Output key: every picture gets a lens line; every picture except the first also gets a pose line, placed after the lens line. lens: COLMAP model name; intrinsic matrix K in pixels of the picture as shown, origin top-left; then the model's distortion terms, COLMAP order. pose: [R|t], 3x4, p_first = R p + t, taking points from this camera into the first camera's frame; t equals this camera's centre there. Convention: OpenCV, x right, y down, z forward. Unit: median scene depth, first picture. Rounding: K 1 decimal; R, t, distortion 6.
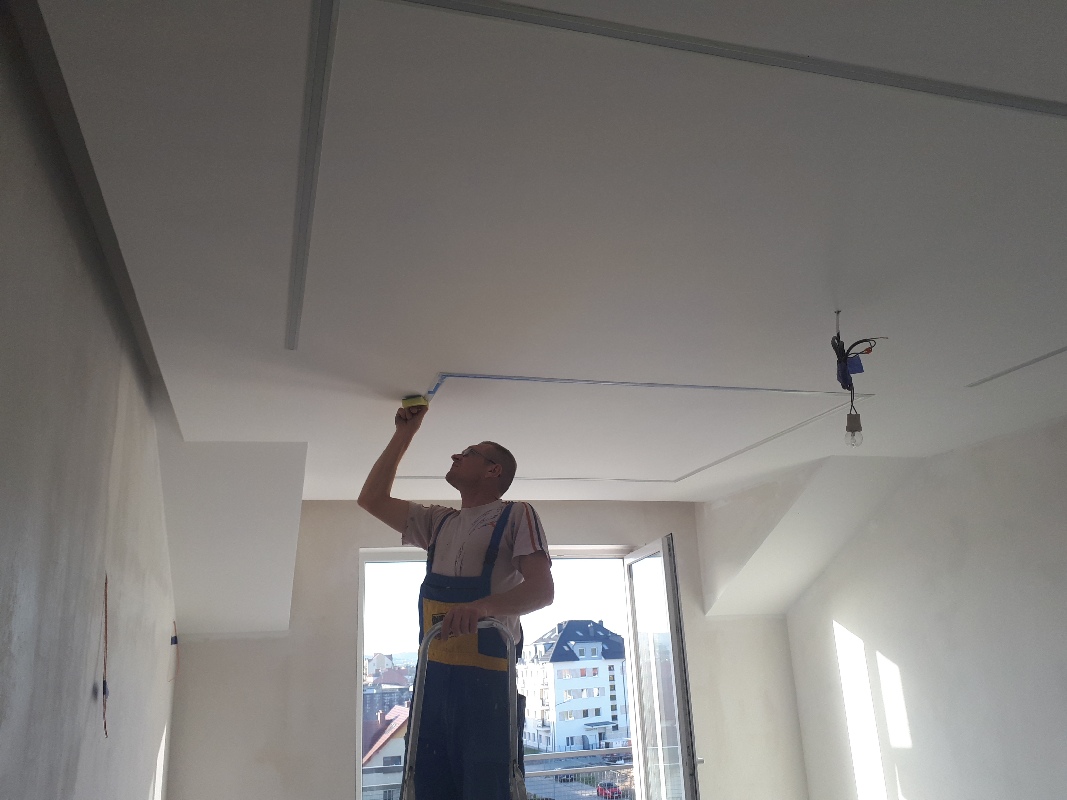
lens RADIAL K [[873.2, 0, 533.5], [0, 873.2, 400.0], [0, 0, 1]] dist [0.063737, -0.005142]
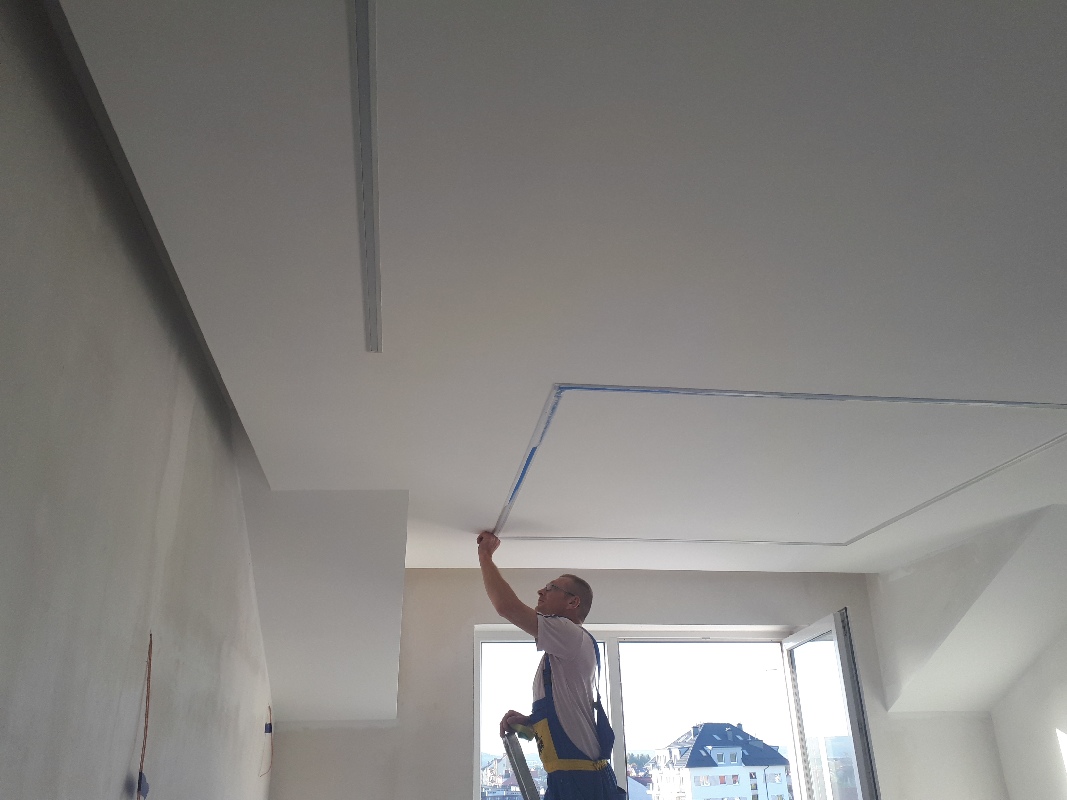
lens RADIAL K [[851.2, 0, 533.5], [0, 851.2, 400.0], [0, 0, 1]] dist [0.008222, -0.003882]
pose [[0.989408, -0.035800, -0.140680, -0.010542], [0.019407, 0.993035, -0.116212, 0.039692], [0.143861, 0.112251, 0.983211, 0.129666]]
